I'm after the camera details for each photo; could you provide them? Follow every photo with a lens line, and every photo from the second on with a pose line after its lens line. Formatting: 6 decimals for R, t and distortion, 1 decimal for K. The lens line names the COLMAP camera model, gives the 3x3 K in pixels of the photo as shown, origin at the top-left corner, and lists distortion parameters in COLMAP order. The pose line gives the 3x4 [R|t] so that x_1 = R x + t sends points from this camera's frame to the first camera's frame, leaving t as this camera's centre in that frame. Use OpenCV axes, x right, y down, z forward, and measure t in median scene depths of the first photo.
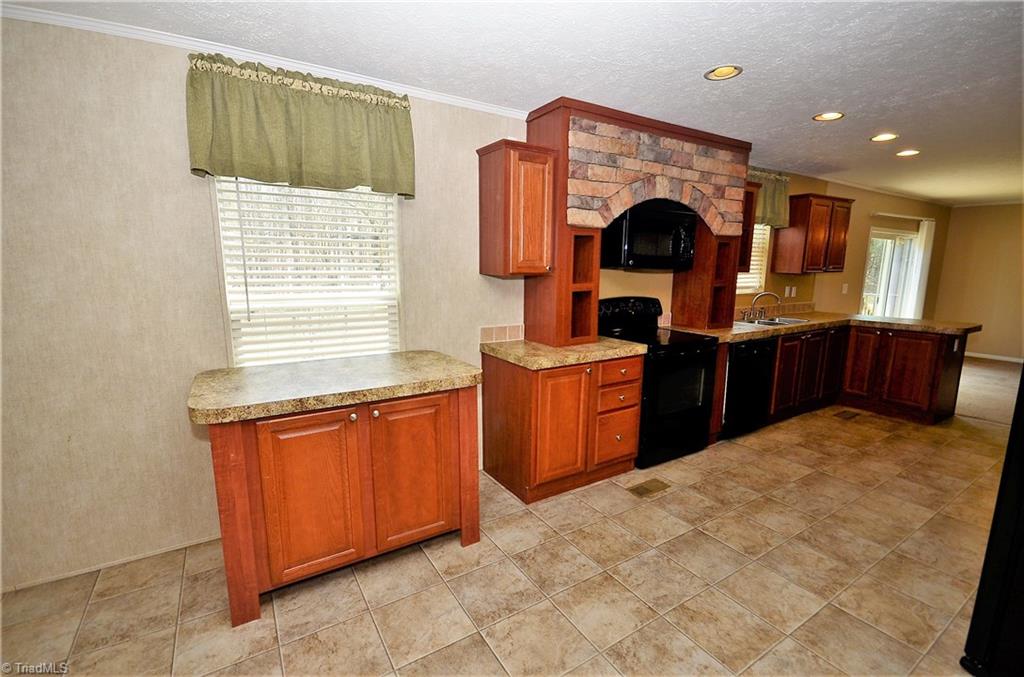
lens RADIAL K [[449.9, 0, 511.3], [0, 449.9, 344.9], [0, 0, 1]] dist [0.008991, -0.011957]
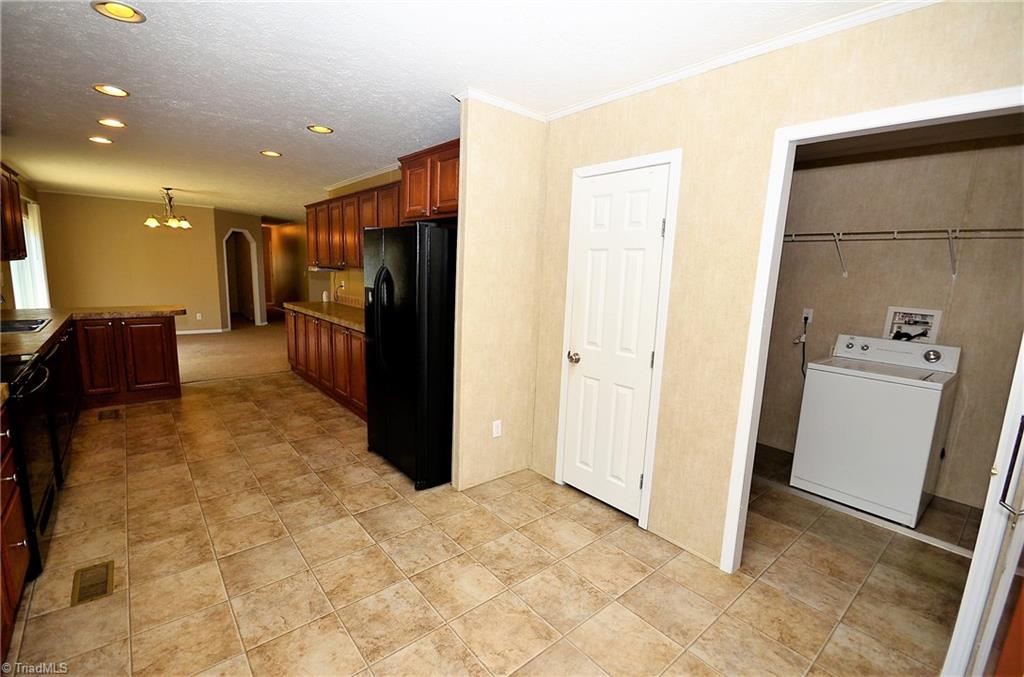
lens RADIAL K [[449.9, 0, 511.3], [0, 449.9, 344.9], [0, 0, 1]] dist [0.008991, -0.011957]
pose [[-0.142701, -0.170992, 0.974884, -0.304985], [0.135953, 0.972242, 0.190429, -0.058473], [-0.980384, 0.159713, -0.115493, 0.320984]]
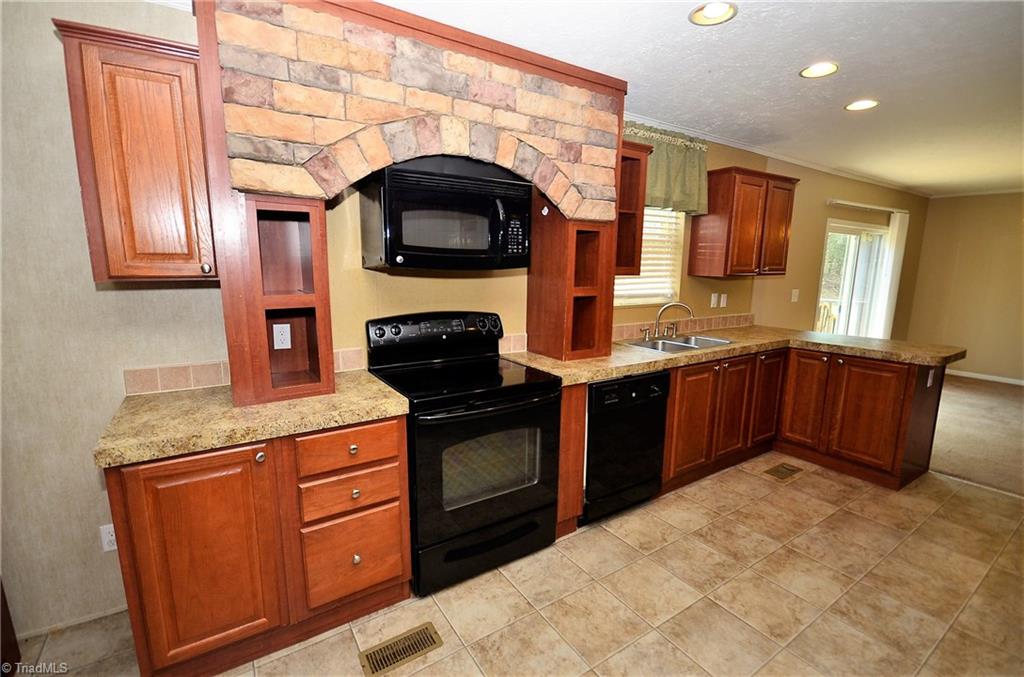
lens RADIAL K [[449.9, 0, 511.3], [0, 449.9, 344.9], [0, 0, 1]] dist [0.008991, -0.011957]
pose [[0.999762, 0.000049, 0.021833, 0.344638], [-0.000022, 0.999999, -0.001234, -0.056911], [-0.021833, 0.001233, 0.999761, 0.334769]]
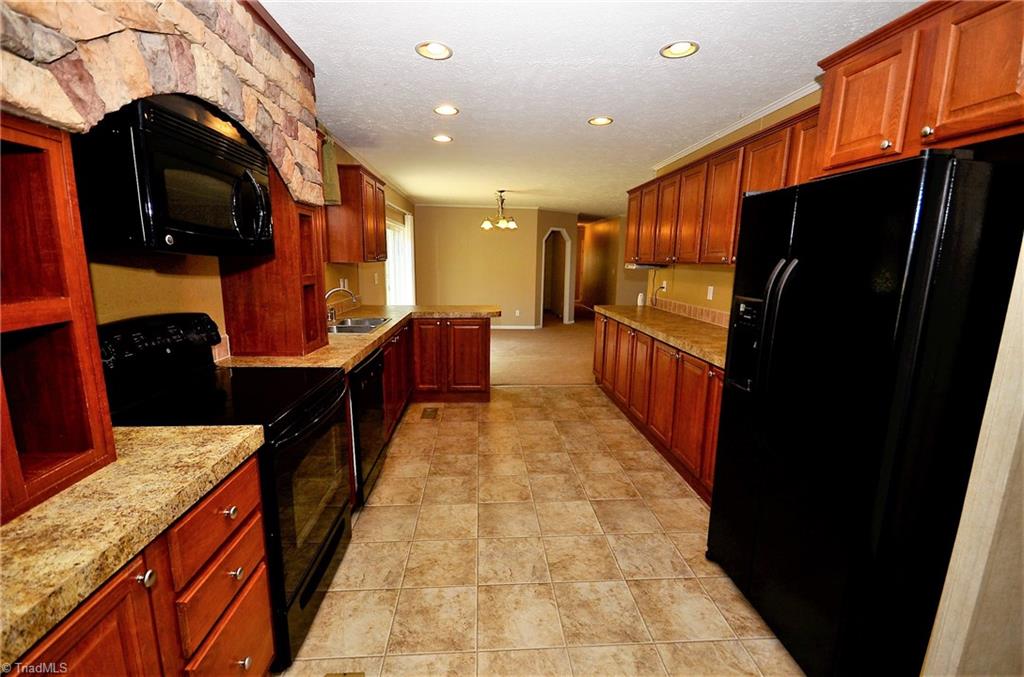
lens RADIAL K [[449.9, 0, 511.3], [0, 449.9, 344.9], [0, 0, 1]] dist [0.008991, -0.011957]
pose [[0.469648, -0.161669, 0.867925, 0.033837], [0.140495, 0.984249, 0.107313, -0.075142], [-0.871603, 0.071540, 0.484964, 0.456988]]
